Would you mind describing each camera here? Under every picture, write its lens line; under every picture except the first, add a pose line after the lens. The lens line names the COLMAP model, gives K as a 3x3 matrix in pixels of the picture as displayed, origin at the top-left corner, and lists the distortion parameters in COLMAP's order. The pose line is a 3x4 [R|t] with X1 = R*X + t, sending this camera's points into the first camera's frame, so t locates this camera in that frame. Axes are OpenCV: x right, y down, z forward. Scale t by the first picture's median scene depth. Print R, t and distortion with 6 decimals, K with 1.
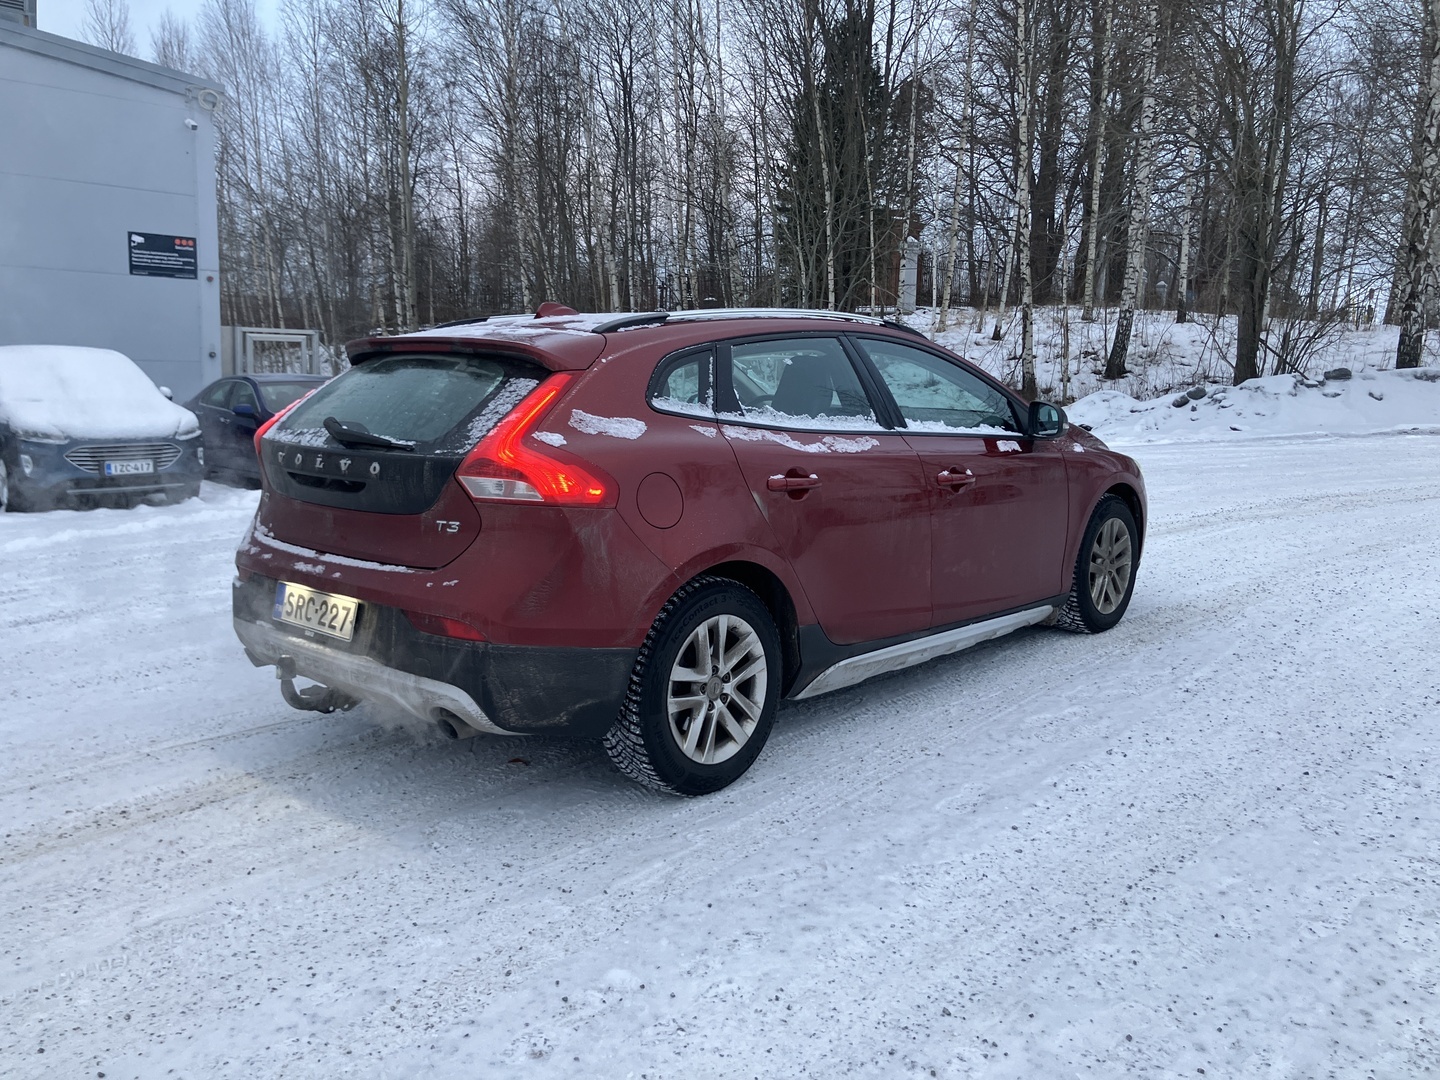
lens RADIAL K [[1177.7, 0, 694.7], [0, 1177.7, 540.2], [0, 0, 1]] dist [0.022951, -0.023299]
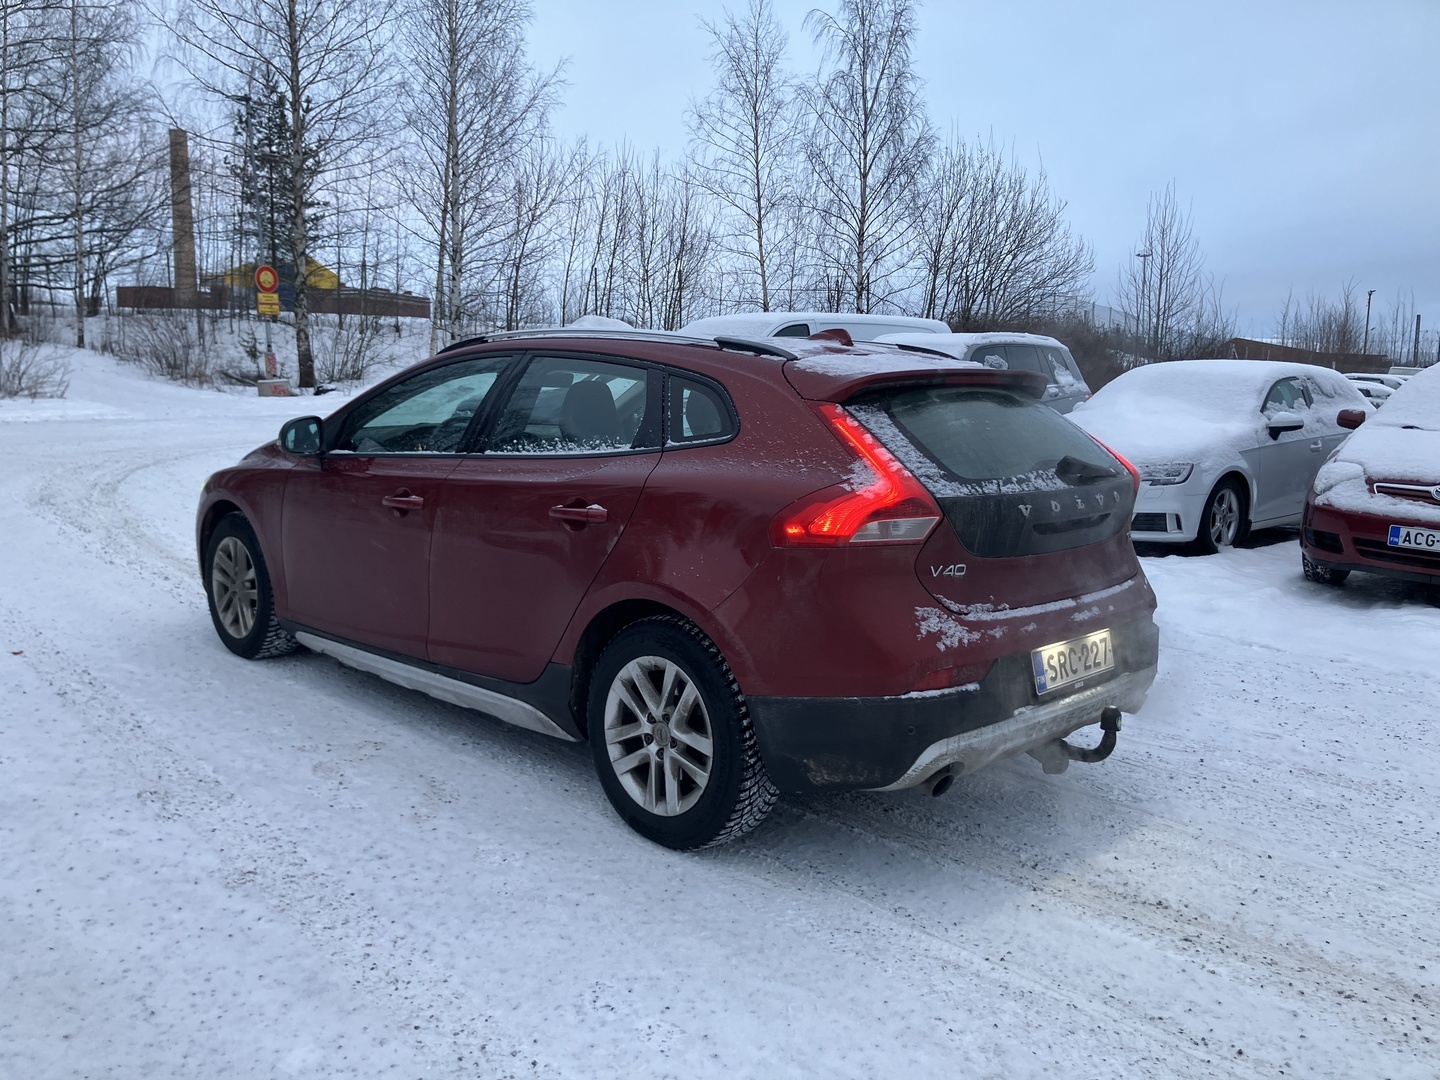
lens RADIAL K [[1177.7, 0, 706.5], [0, 1177.7, 534.9], [0, 0, 1]] dist [0.022951, -0.023299]
pose [[0.039334, -0.142956, 0.988947, -1.239150], [0.133115, 0.981641, 0.136605, -0.205202], [-0.990320, 0.126271, 0.057641, 1.207343]]
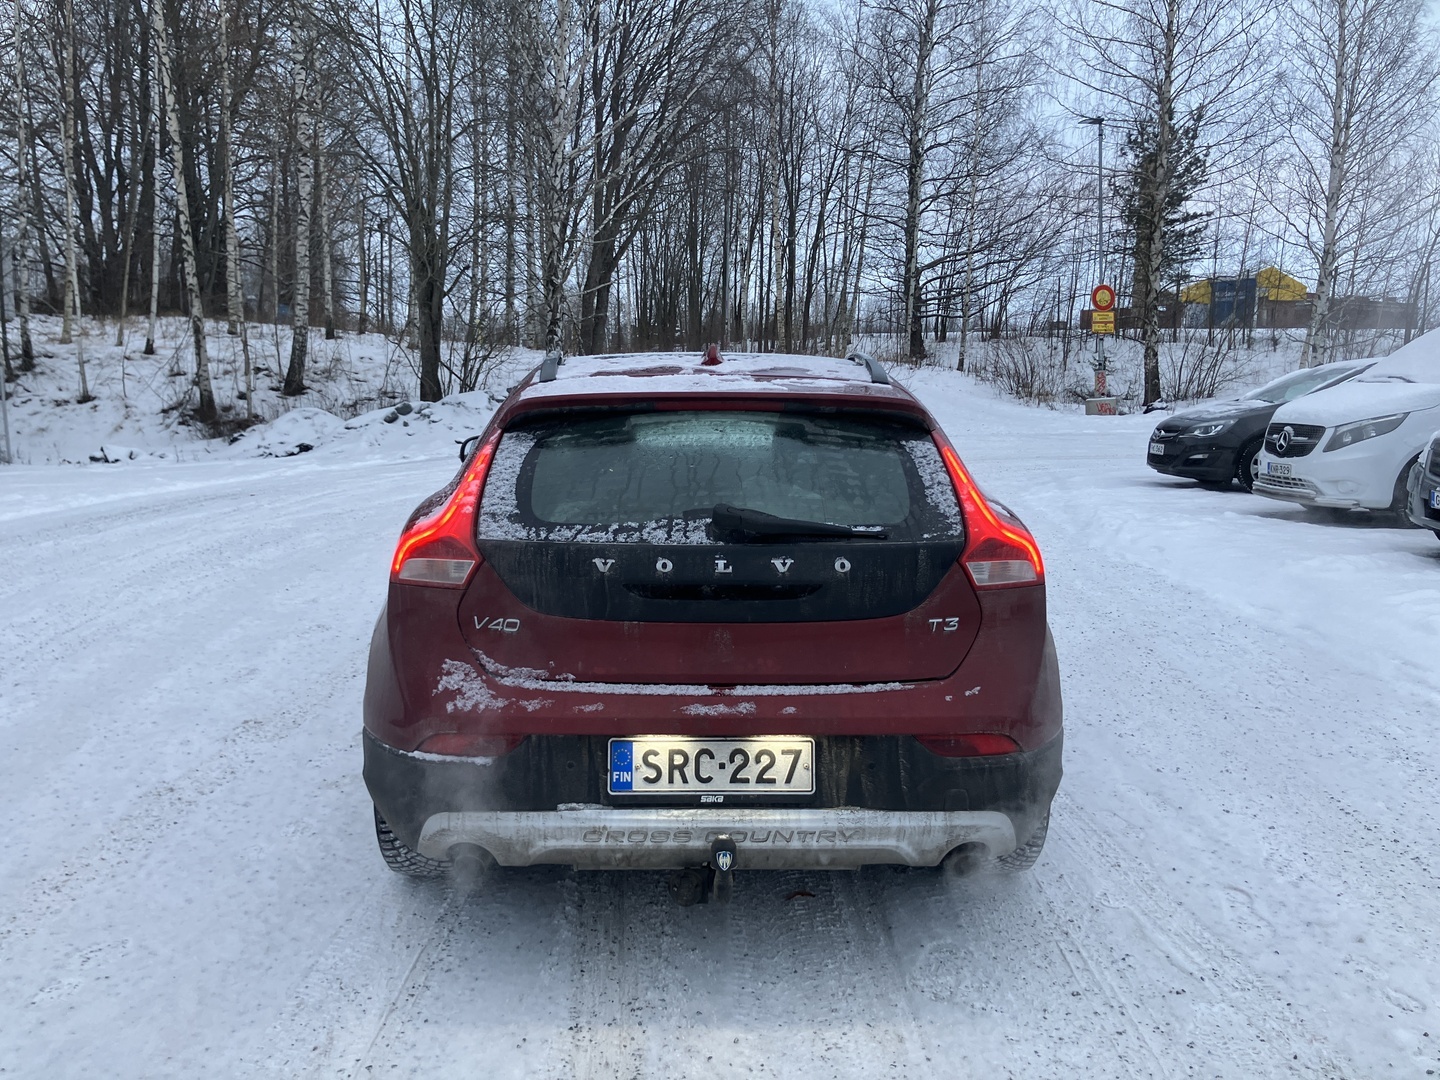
lens RADIAL K [[1177.7, 0, 709.4], [0, 1177.7, 538.4], [0, 0, 1]] dist [0.022951, -0.023299]
pose [[0.722489, -0.096538, 0.684609, -0.800698], [0.104440, 0.994080, 0.029958, -0.102381], [-0.683449, 0.049857, 0.728294, 0.452010]]
